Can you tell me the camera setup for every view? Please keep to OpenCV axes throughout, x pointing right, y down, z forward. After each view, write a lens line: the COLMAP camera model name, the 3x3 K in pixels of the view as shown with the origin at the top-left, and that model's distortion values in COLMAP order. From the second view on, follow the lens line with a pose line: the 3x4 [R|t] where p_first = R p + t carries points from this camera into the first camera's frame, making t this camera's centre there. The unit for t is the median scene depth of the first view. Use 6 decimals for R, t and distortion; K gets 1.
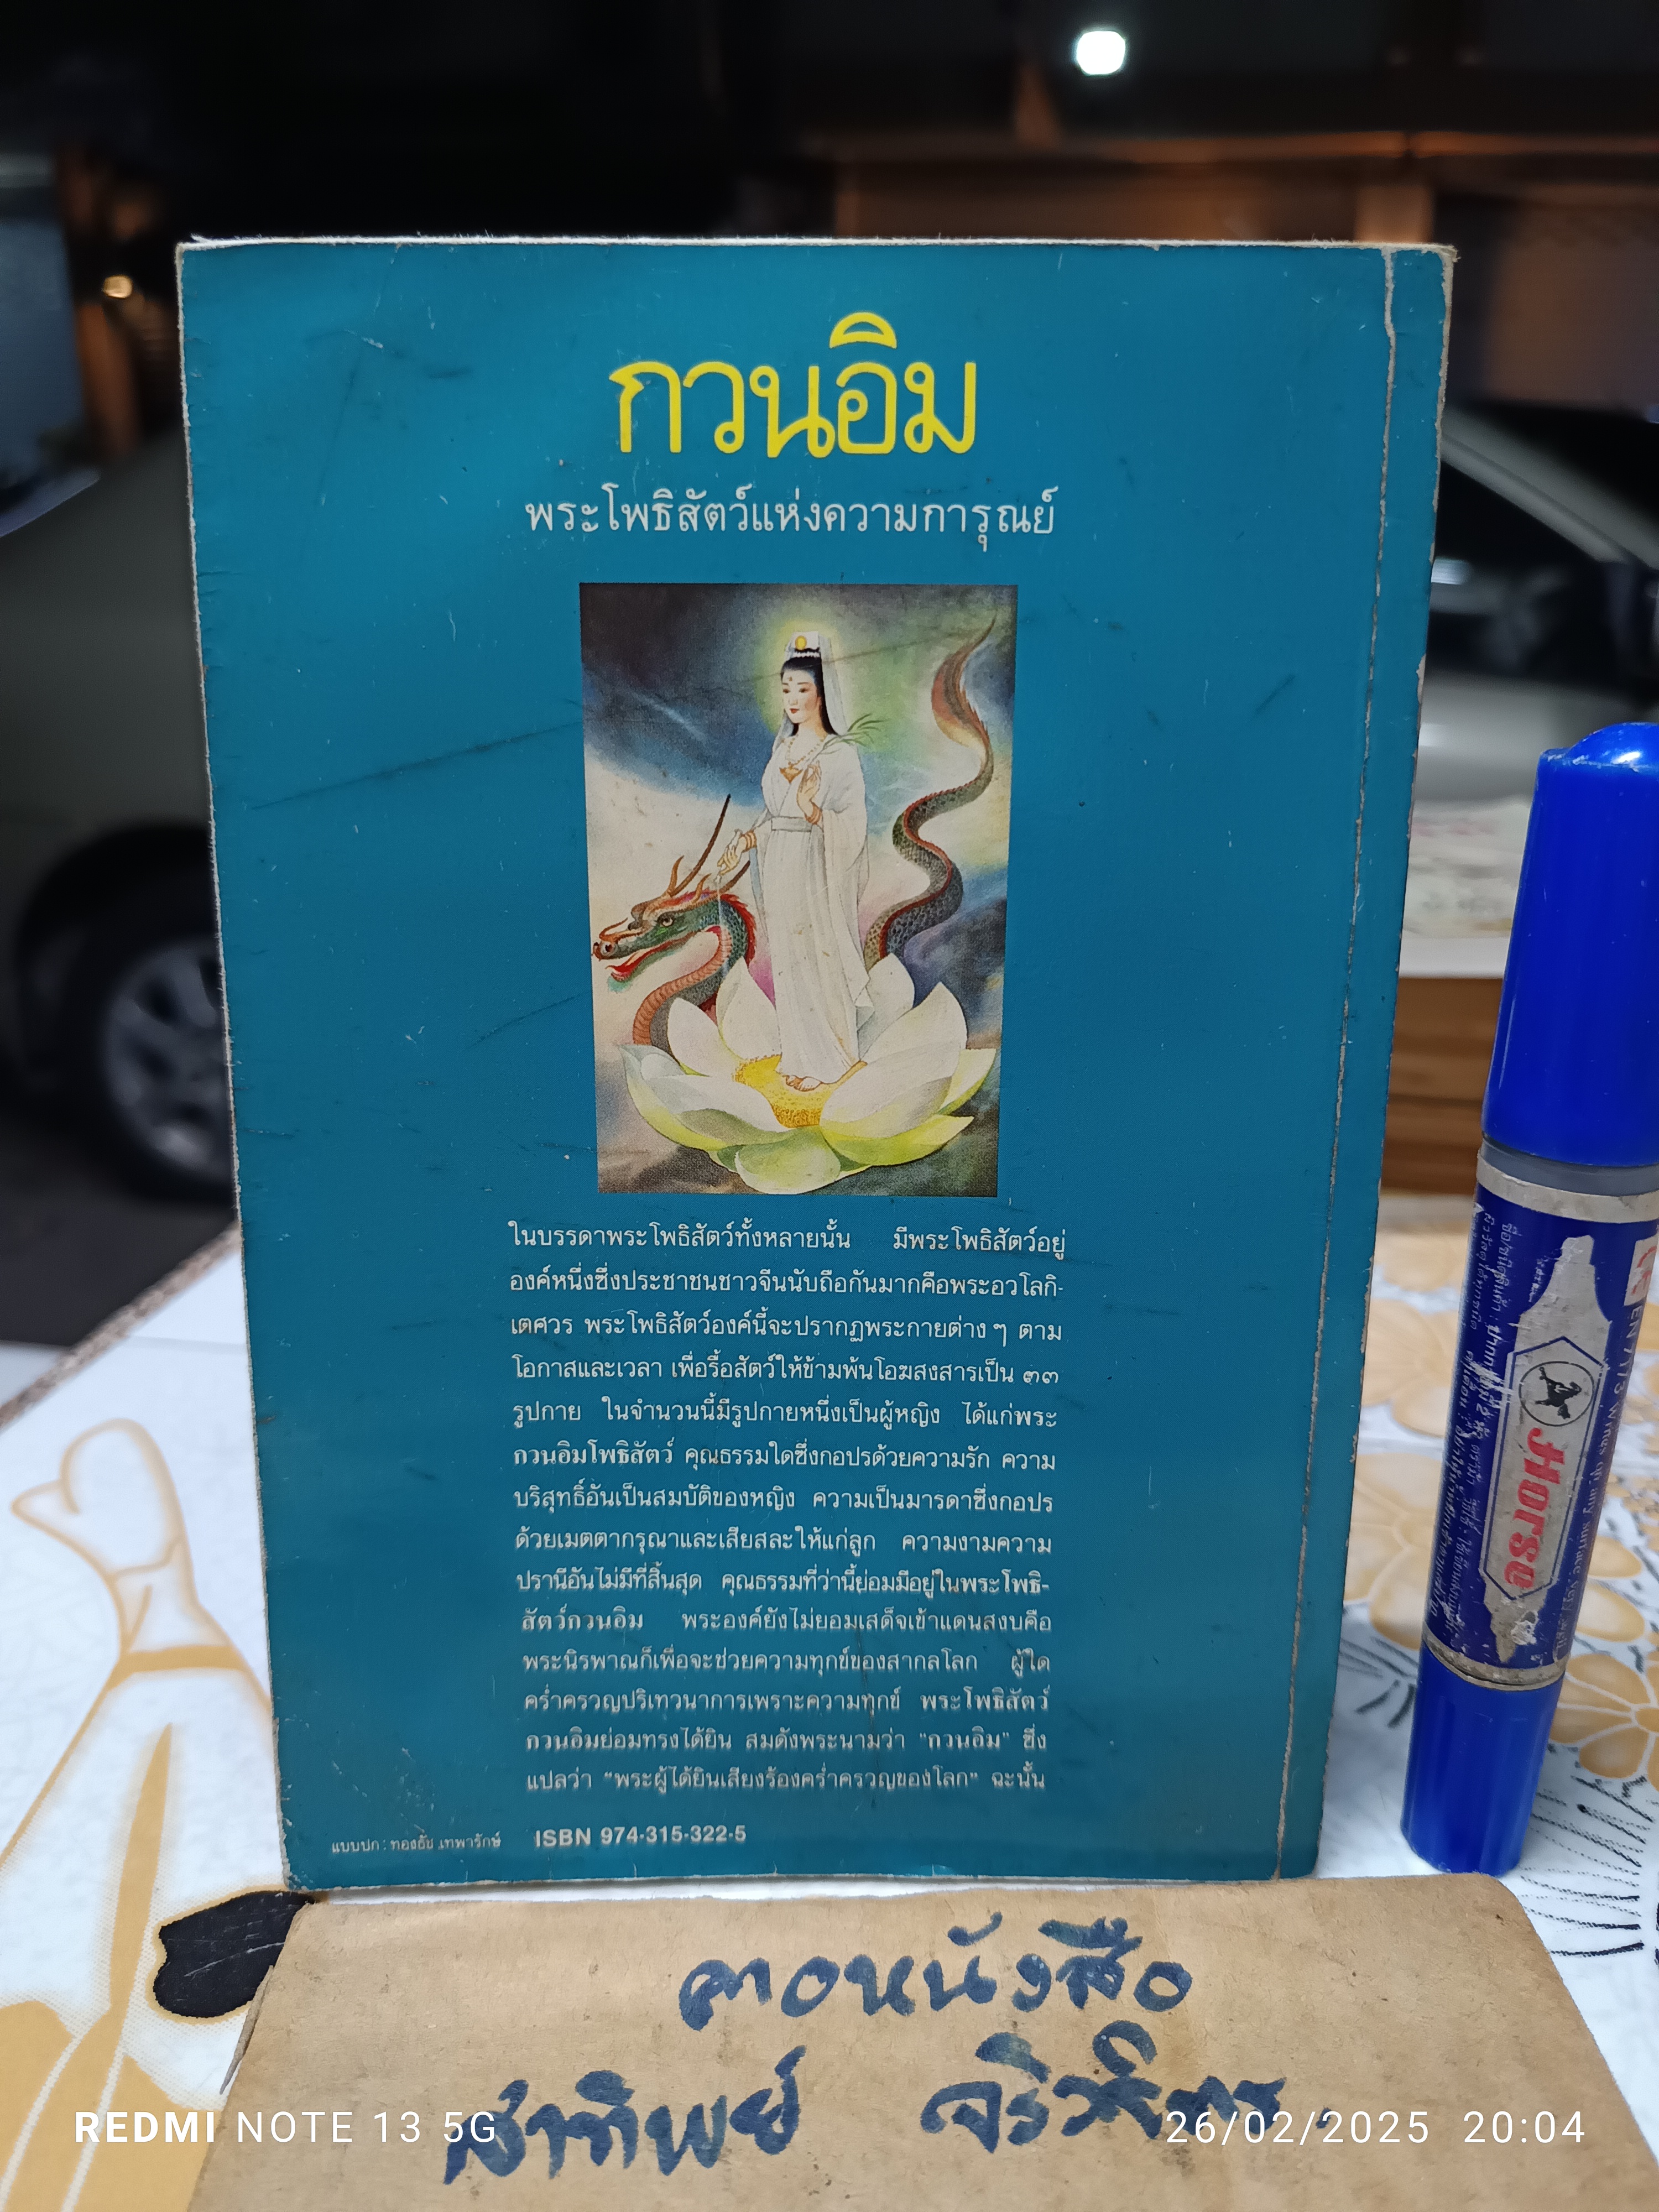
lens RADIAL K [[1632.9, 0, 820.8], [0, 1632.9, 1139.1], [0, 0, 1]] dist [-0.051239, 0.011383]
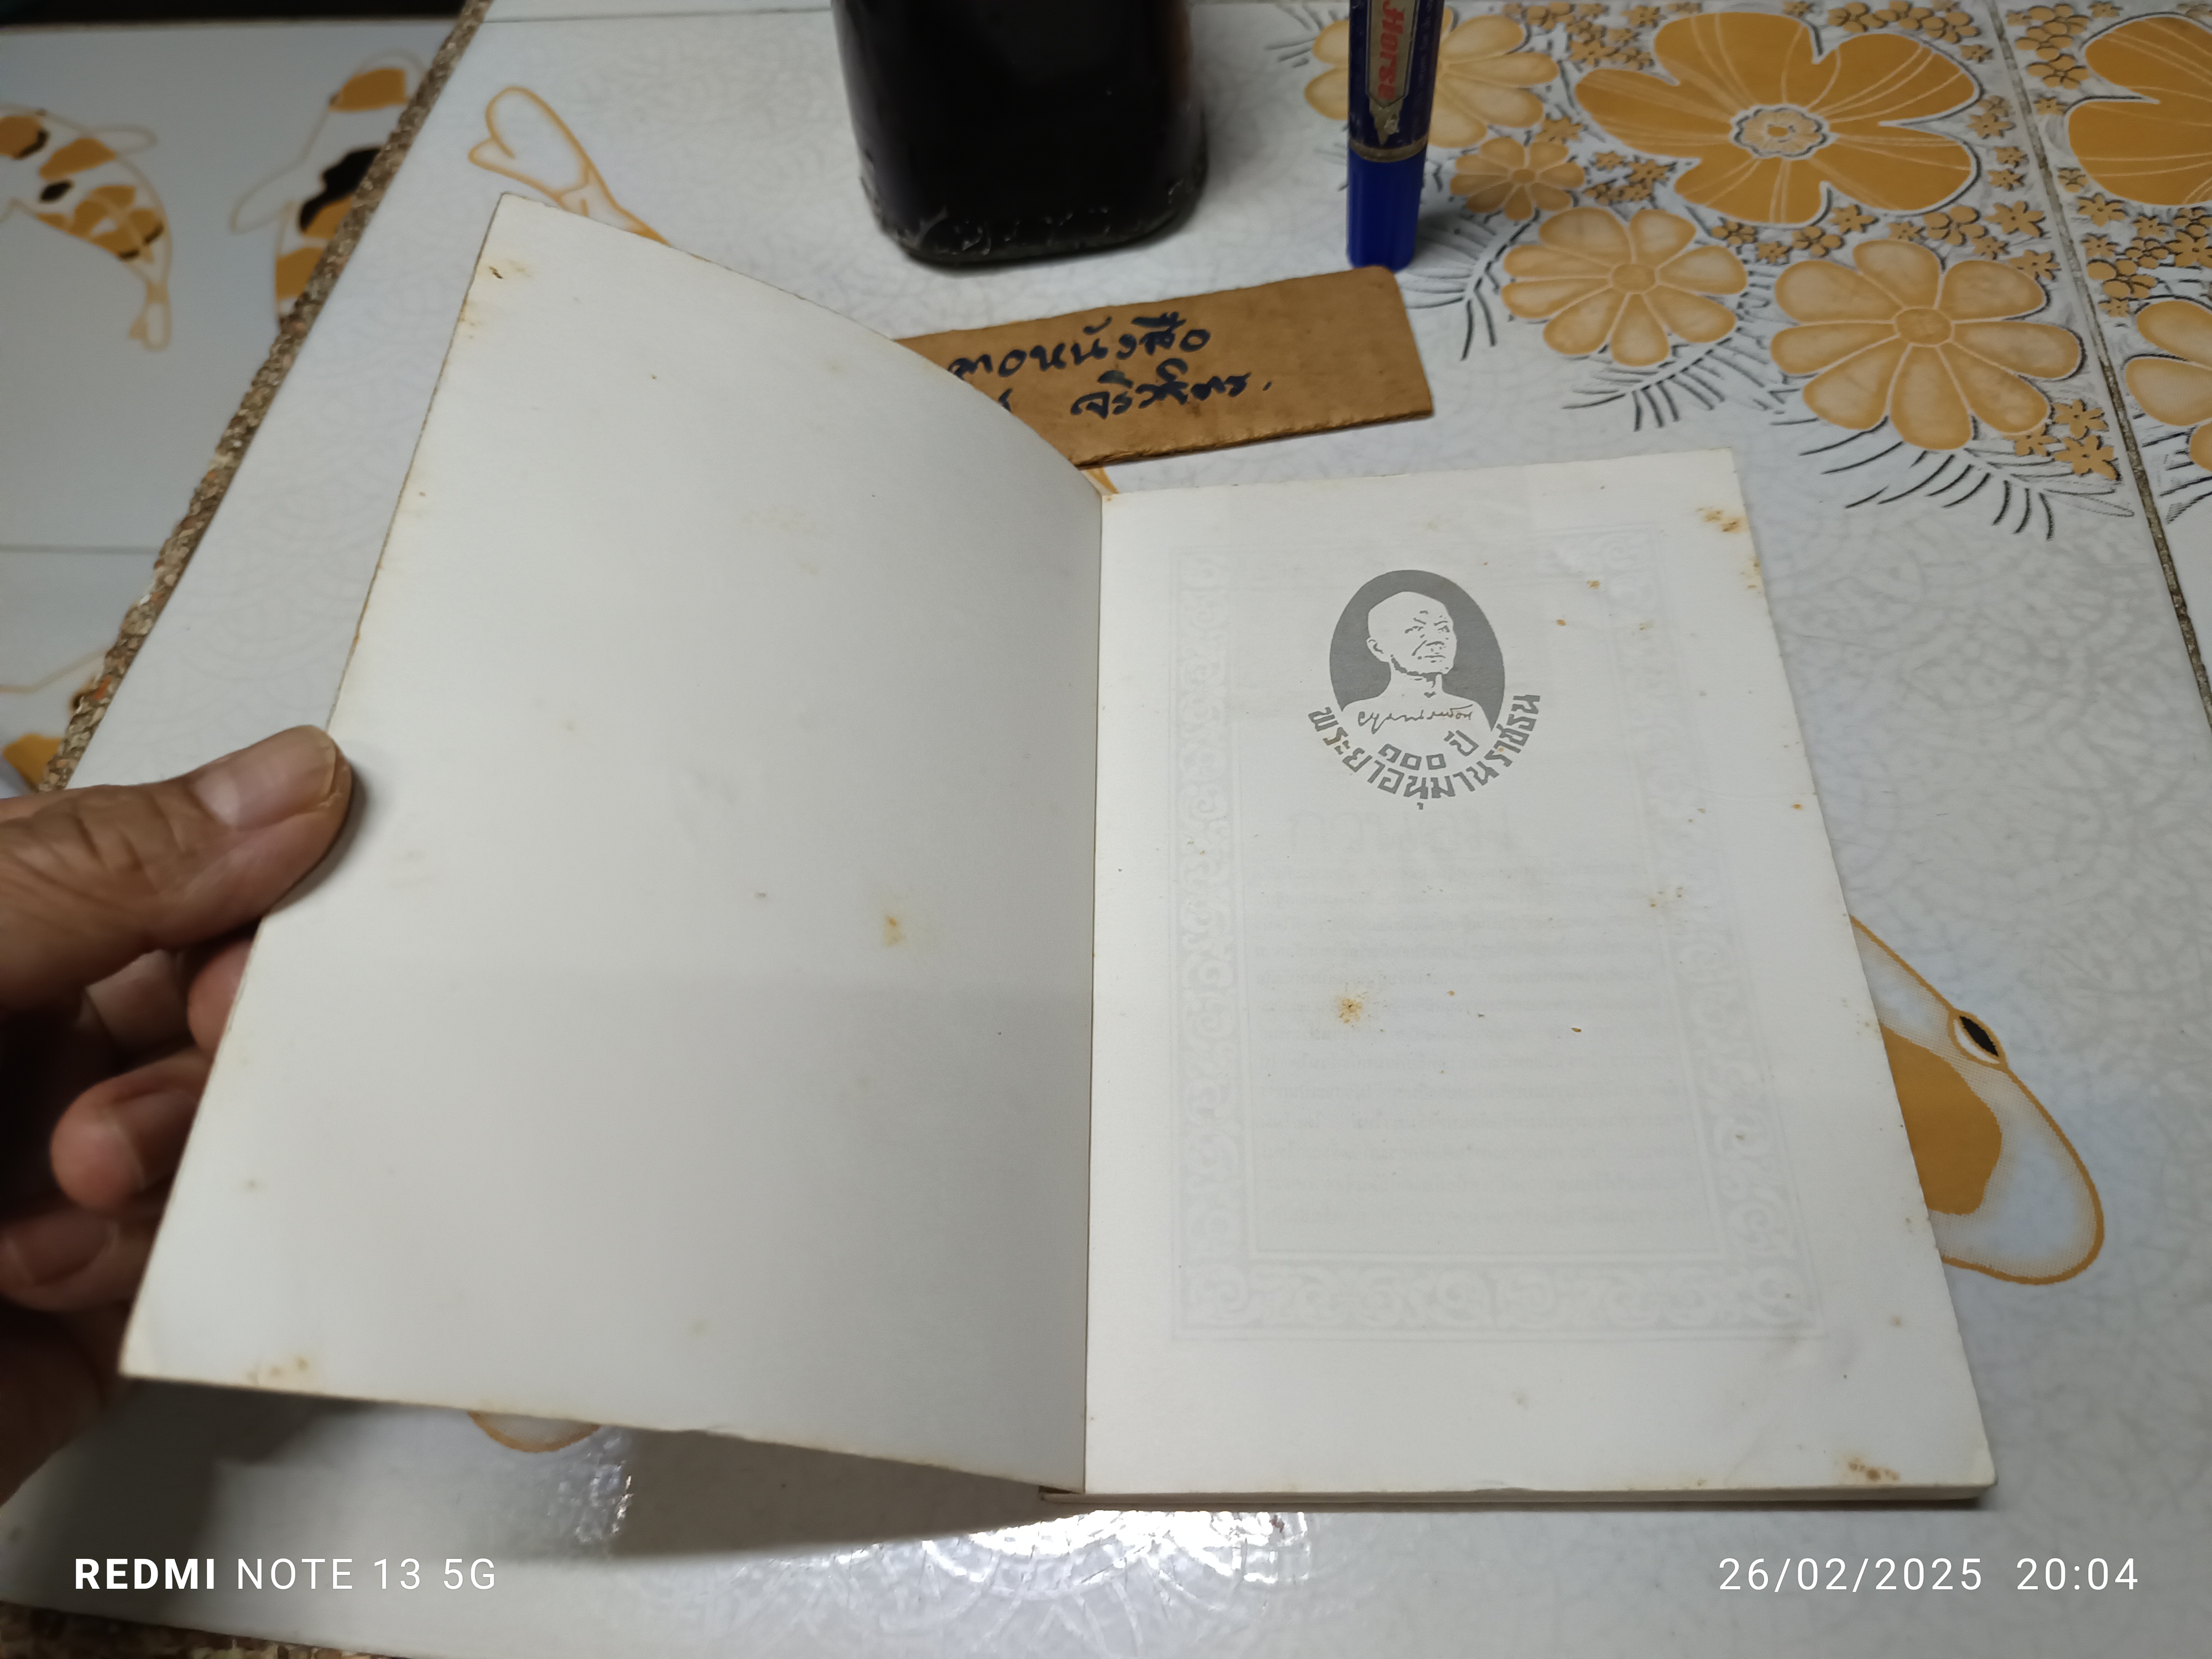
lens RADIAL K [[1632.9, 0, 1104.0], [0, 1632.9, 853.1], [0, 0, 1]] dist [-0.051239, 0.011383]
pose [[0.993075, -0.112251, -0.034654, 0.104574], [0.109627, 0.779426, 0.616828, -0.204584], [-0.042229, -0.616355, 0.786335, -0.901143]]
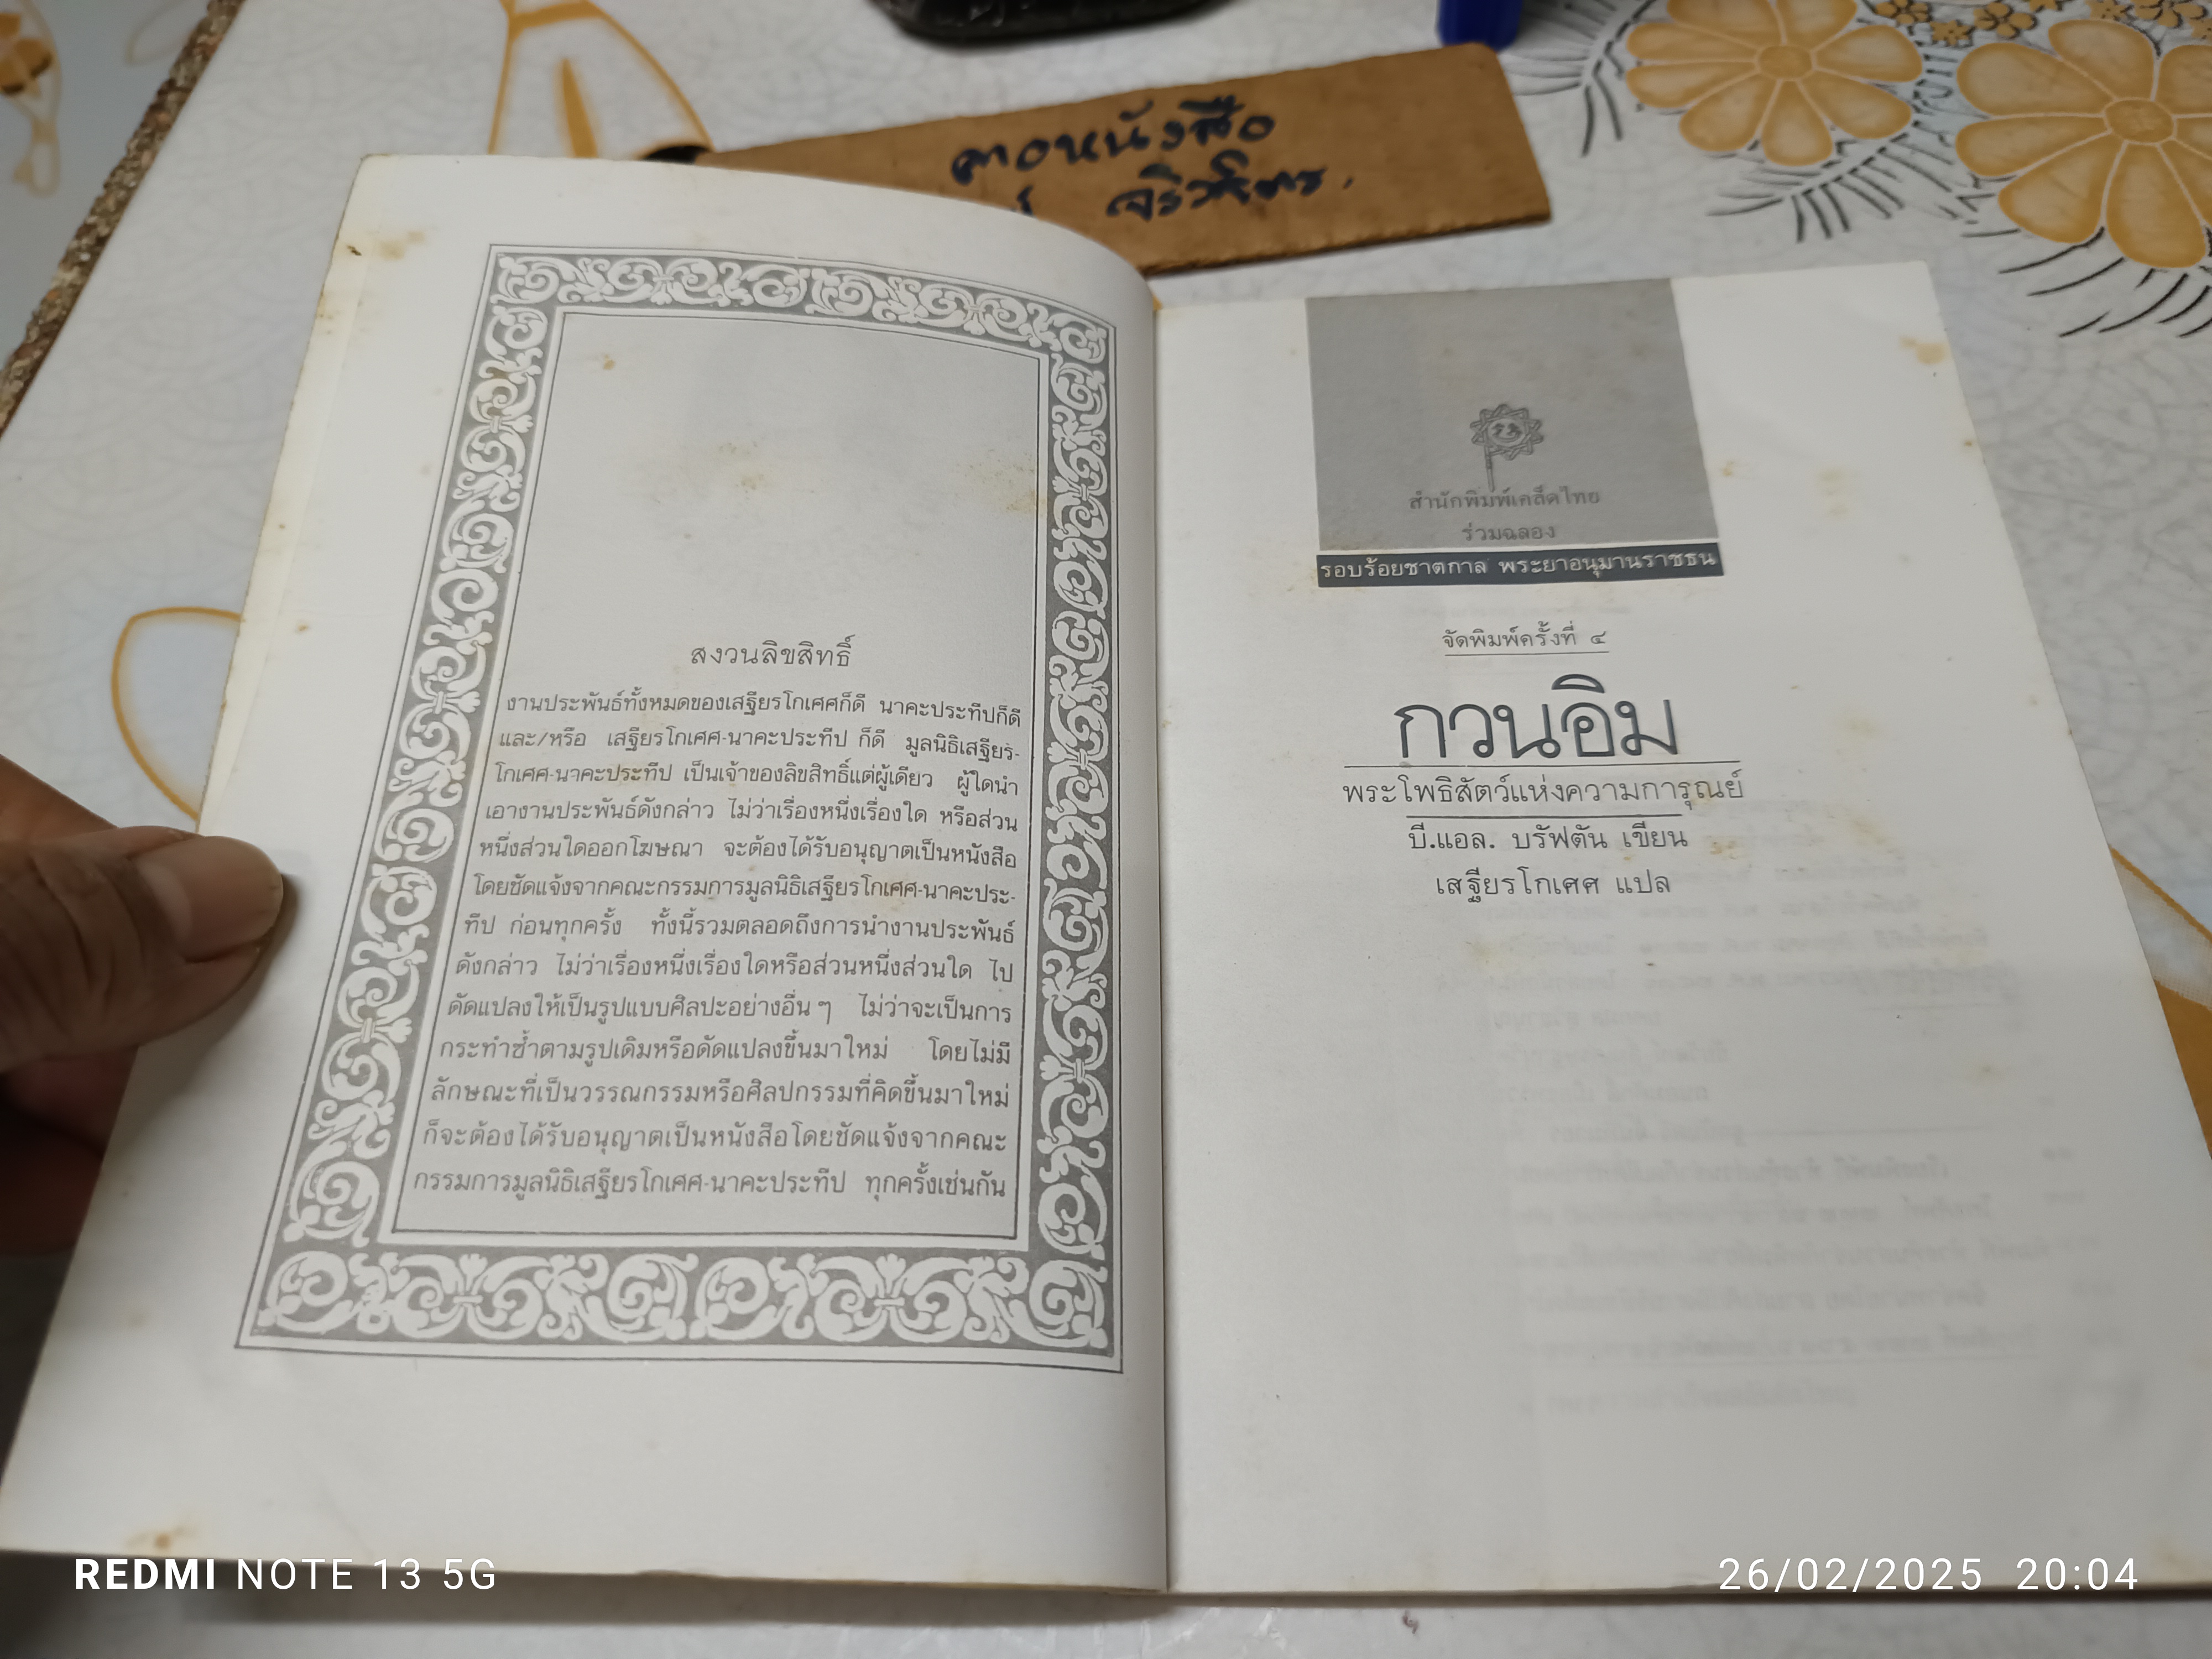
lens RADIAL K [[1632.9, 0, 1098.2], [0, 1632.9, 848.3], [0, 0, 1]] dist [-0.051239, 0.011383]
pose [[0.993805, -0.108553, -0.023812, 0.021130], [0.097261, 0.745886, 0.658934, -0.002063], [-0.053768, -0.657169, 0.751823, -0.638906]]
